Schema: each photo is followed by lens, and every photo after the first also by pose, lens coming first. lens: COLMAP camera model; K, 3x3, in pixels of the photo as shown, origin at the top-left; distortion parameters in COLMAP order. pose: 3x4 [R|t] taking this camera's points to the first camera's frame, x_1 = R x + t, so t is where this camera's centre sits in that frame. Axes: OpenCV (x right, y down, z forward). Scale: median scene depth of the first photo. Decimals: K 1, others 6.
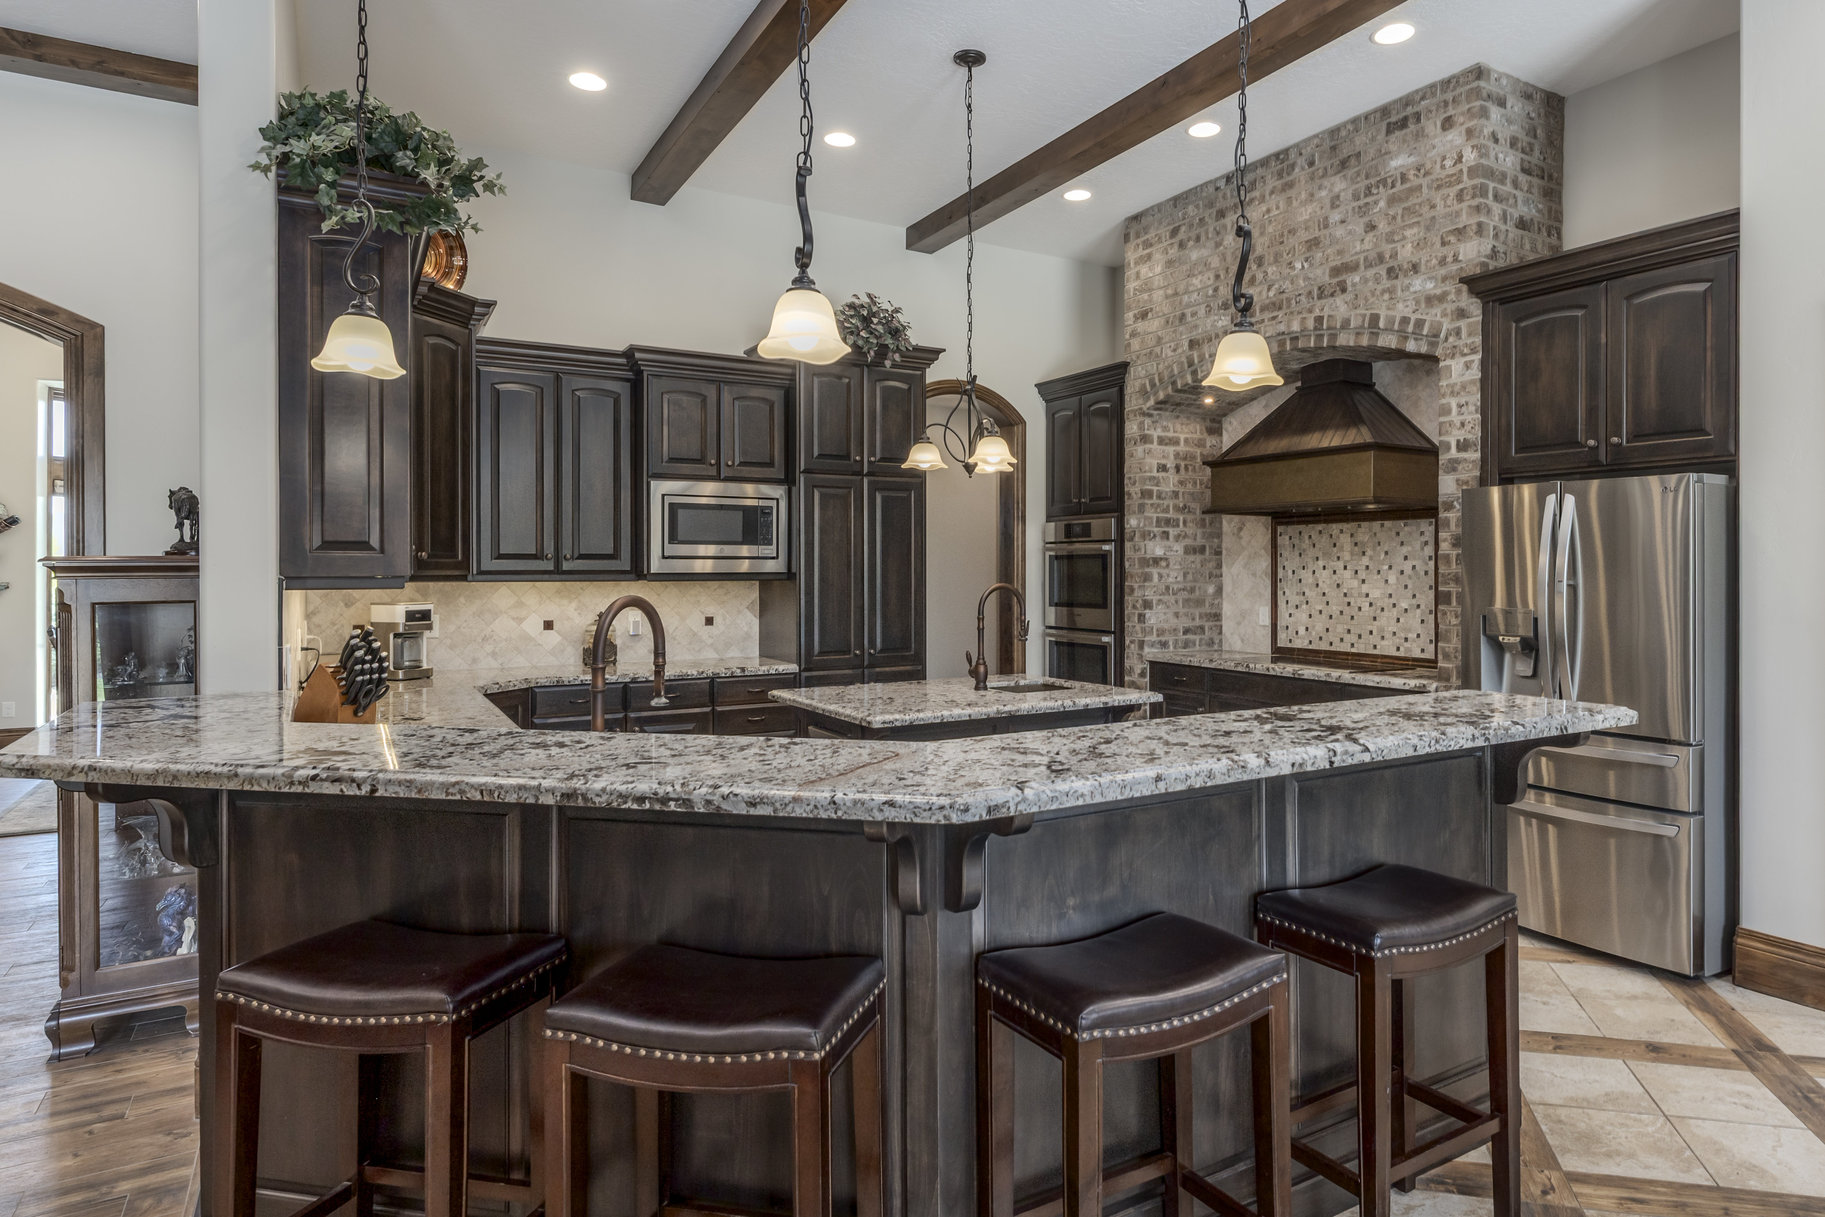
lens RADIAL K [[1037.7, 0, 1003.8], [0, 1037.7, 557.9], [0, 0, 1]] dist [0.002932, -0.000165]
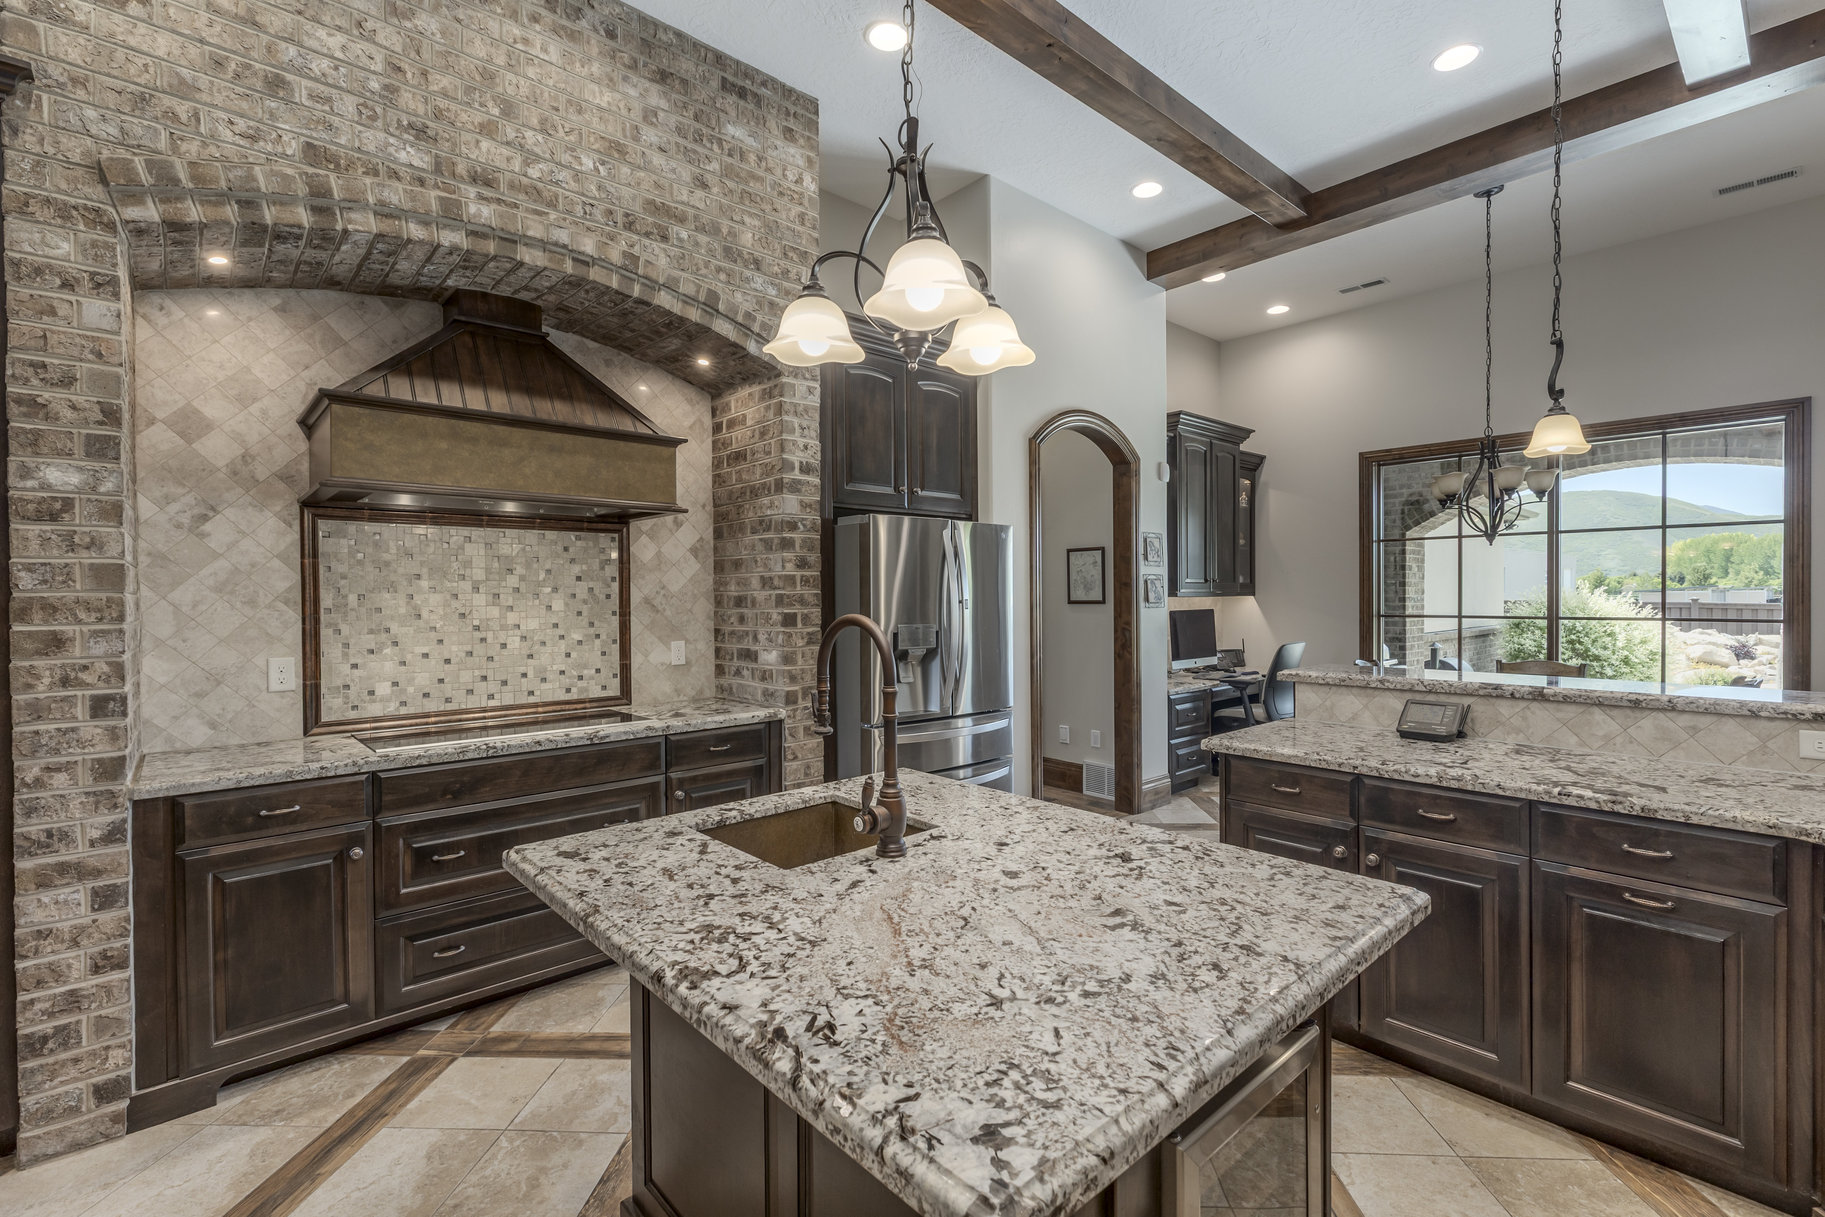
lens RADIAL K [[819.2, 0, 915.6], [0, 819.2, 601.6], [0, 0, 1]] dist [0.007272, -0.000812]
pose [[-0.168274, -0.006051, 0.985722, -0.276914], [-0.004315, 0.999976, 0.005401, 0.012712], [-0.985731, -0.003344, -0.168296, 0.786470]]
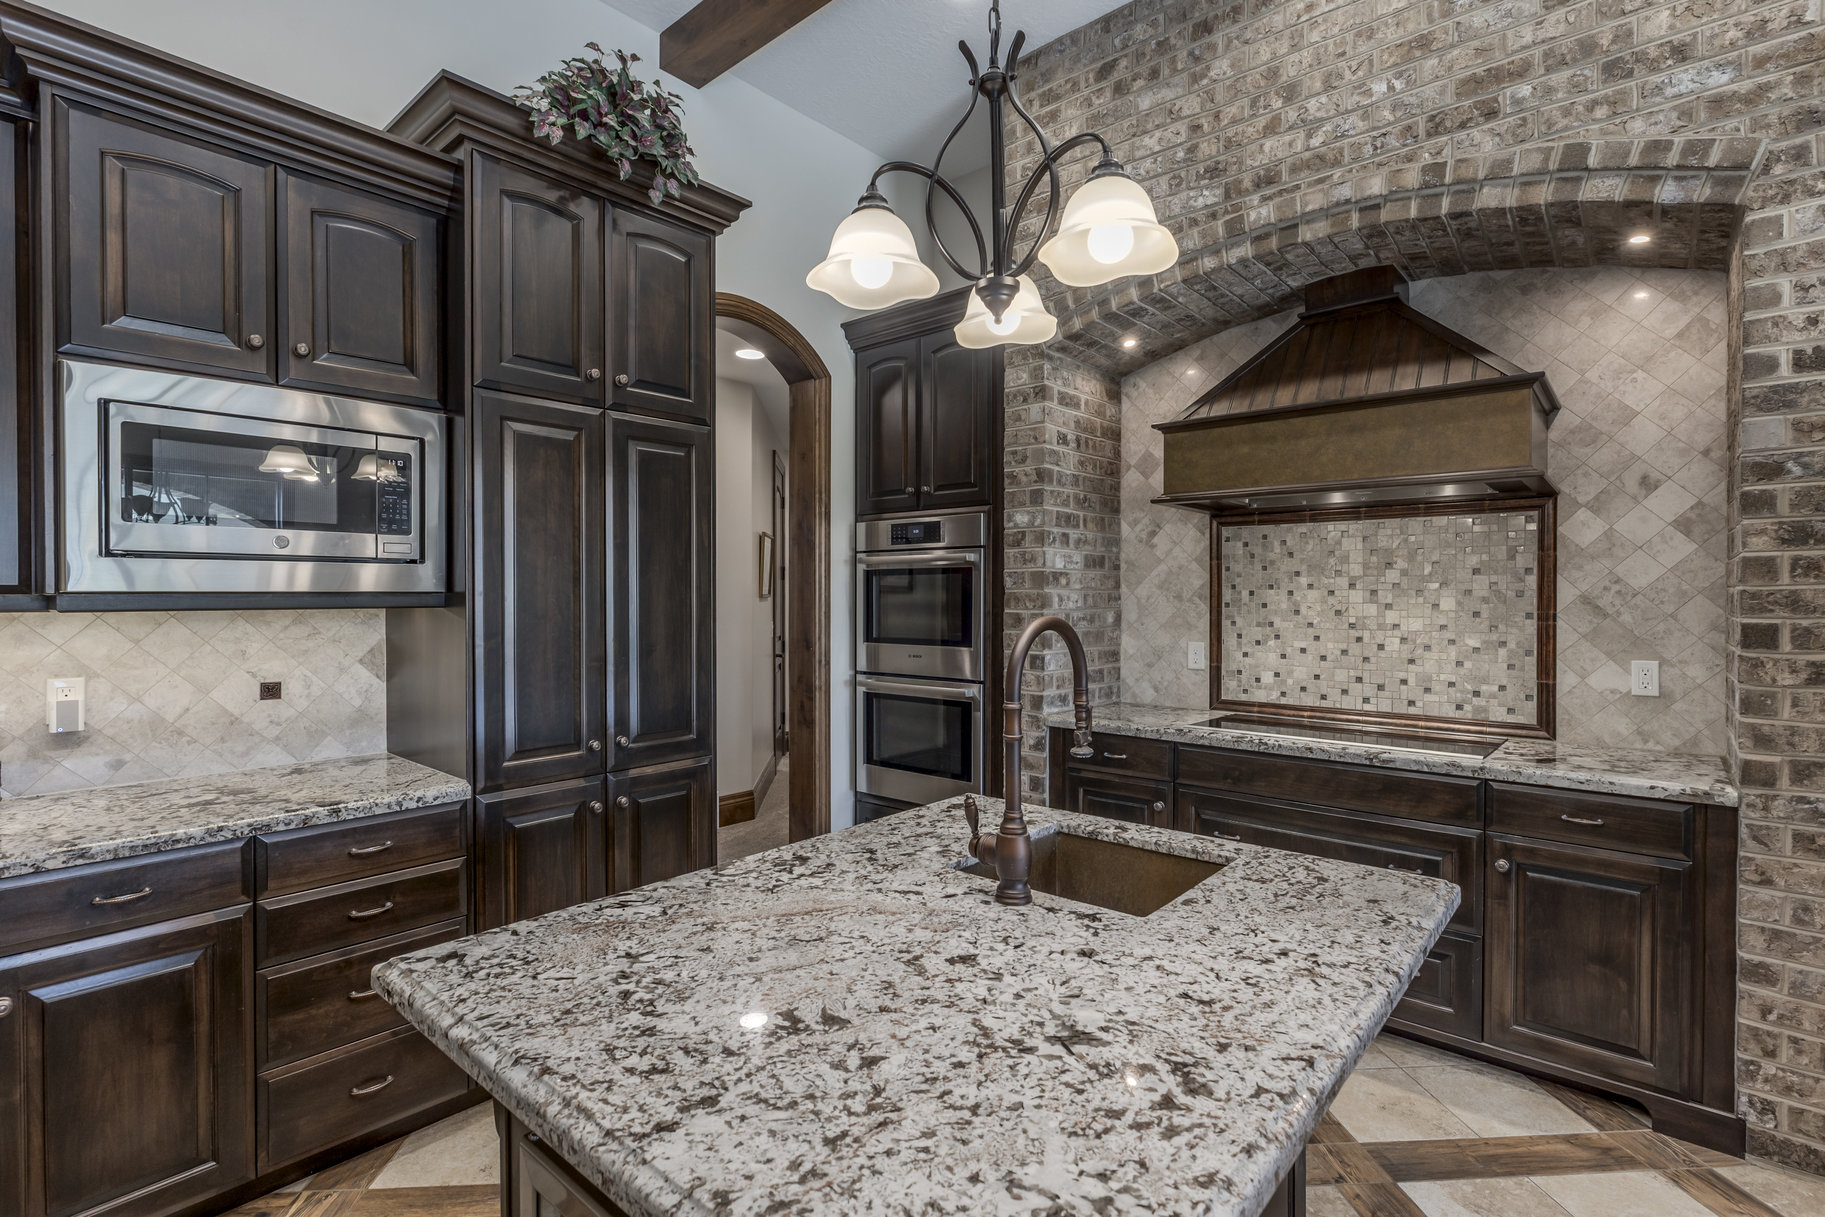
lens RADIAL K [[852.8, 0, 907.0], [0, 852.8, 598.9], [0, 0, 1]] dist [-0.005774, 0.001179]
pose [[0.959100, -0.000896, 0.283067, -0.110224], [-0.003566, 0.999877, 0.015246, 0.009936], [-0.283046, -0.015632, 0.958979, 0.537992]]
